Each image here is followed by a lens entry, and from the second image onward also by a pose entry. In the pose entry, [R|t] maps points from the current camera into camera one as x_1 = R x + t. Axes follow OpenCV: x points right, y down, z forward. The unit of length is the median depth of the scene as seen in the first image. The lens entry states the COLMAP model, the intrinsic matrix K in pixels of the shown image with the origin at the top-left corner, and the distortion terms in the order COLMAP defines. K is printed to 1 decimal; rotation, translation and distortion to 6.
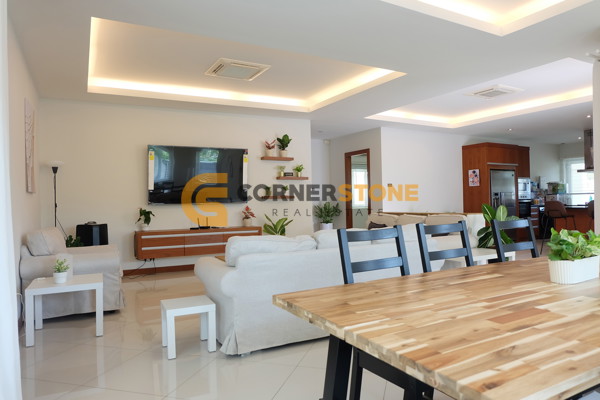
lens RADIAL K [[419.5, 0, 296.4], [0, 419.5, 197.4], [0, 0, 1]] dist [-0.004614, 0.005732]
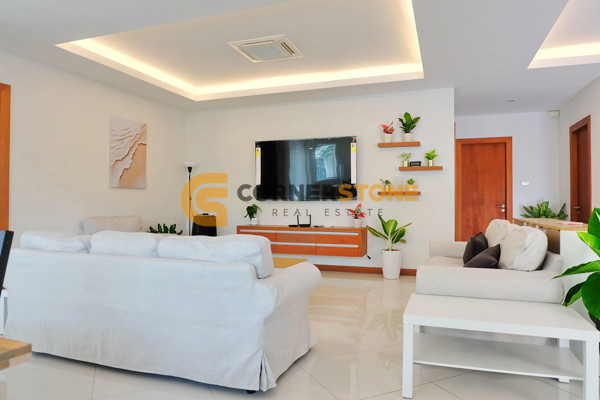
lens RADIAL K [[419.5, 0, 296.4], [0, 419.5, 197.4], [0, 0, 1]] dist [-0.004614, 0.005732]
pose [[0.677731, 0.011192, -0.735225, 0.422943], [-0.006412, 0.999936, 0.009311, 0.001042], [0.735282, -0.001596, 0.677759, 0.335692]]
